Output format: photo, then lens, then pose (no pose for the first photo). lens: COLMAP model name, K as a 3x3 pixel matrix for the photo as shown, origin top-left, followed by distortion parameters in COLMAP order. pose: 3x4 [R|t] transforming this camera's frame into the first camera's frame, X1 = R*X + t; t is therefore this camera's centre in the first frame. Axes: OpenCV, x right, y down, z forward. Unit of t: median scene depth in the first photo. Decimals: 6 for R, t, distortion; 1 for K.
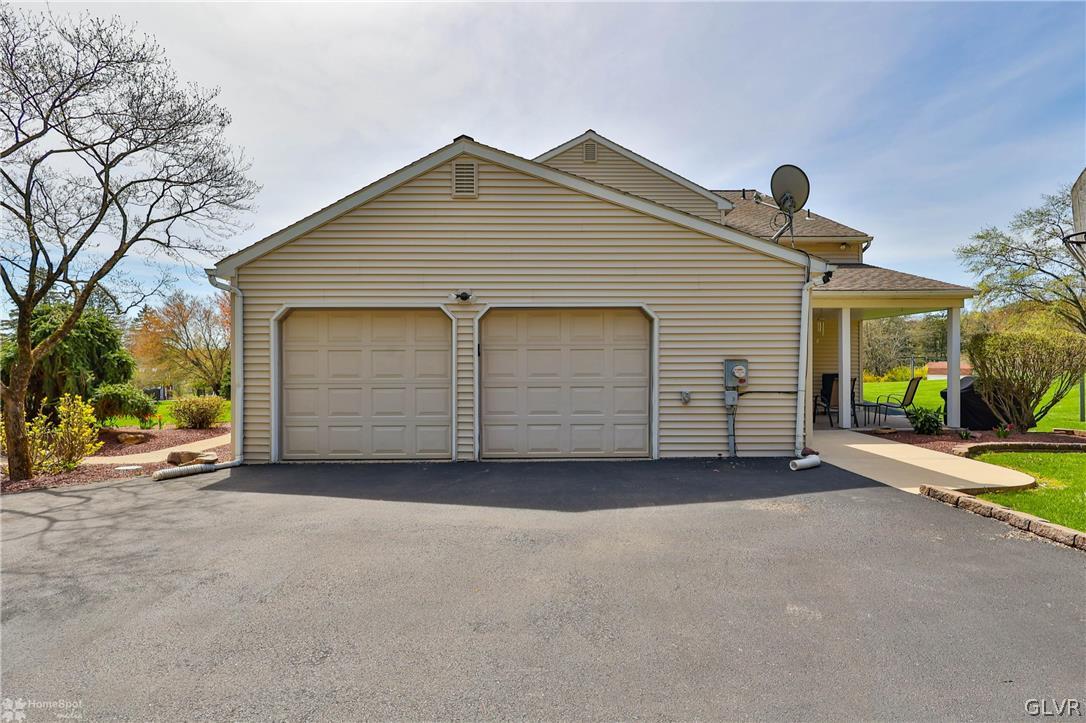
lens RADIAL K [[542.2, 0, 537.3], [0, 542.2, 364.8], [0, 0, 1]] dist [0.001570, 0.000248]
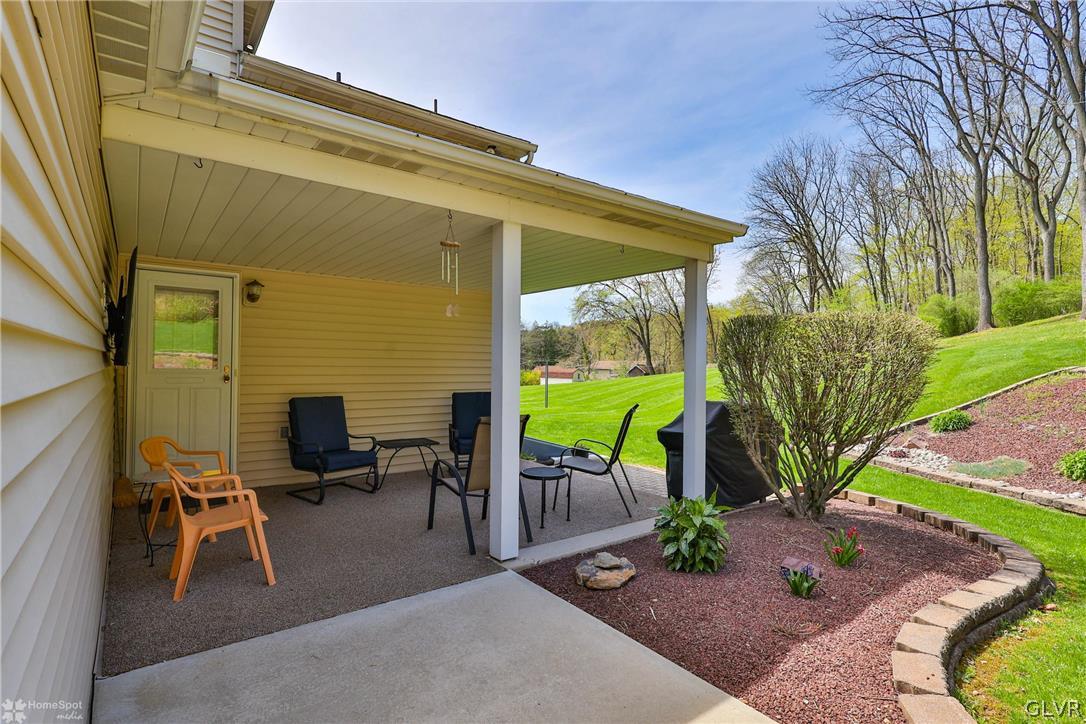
lens RADIAL K [[542.2, 0, 546.9], [0, 542.2, 360.7], [0, 0, 1]] dist [0.001570, 0.000248]
pose [[0.795561, 0.012751, 0.605739, 0.320516], [-0.005356, 0.999887, -0.014014, -0.008346], [-0.605850, 0.007905, 0.795540, 0.605495]]
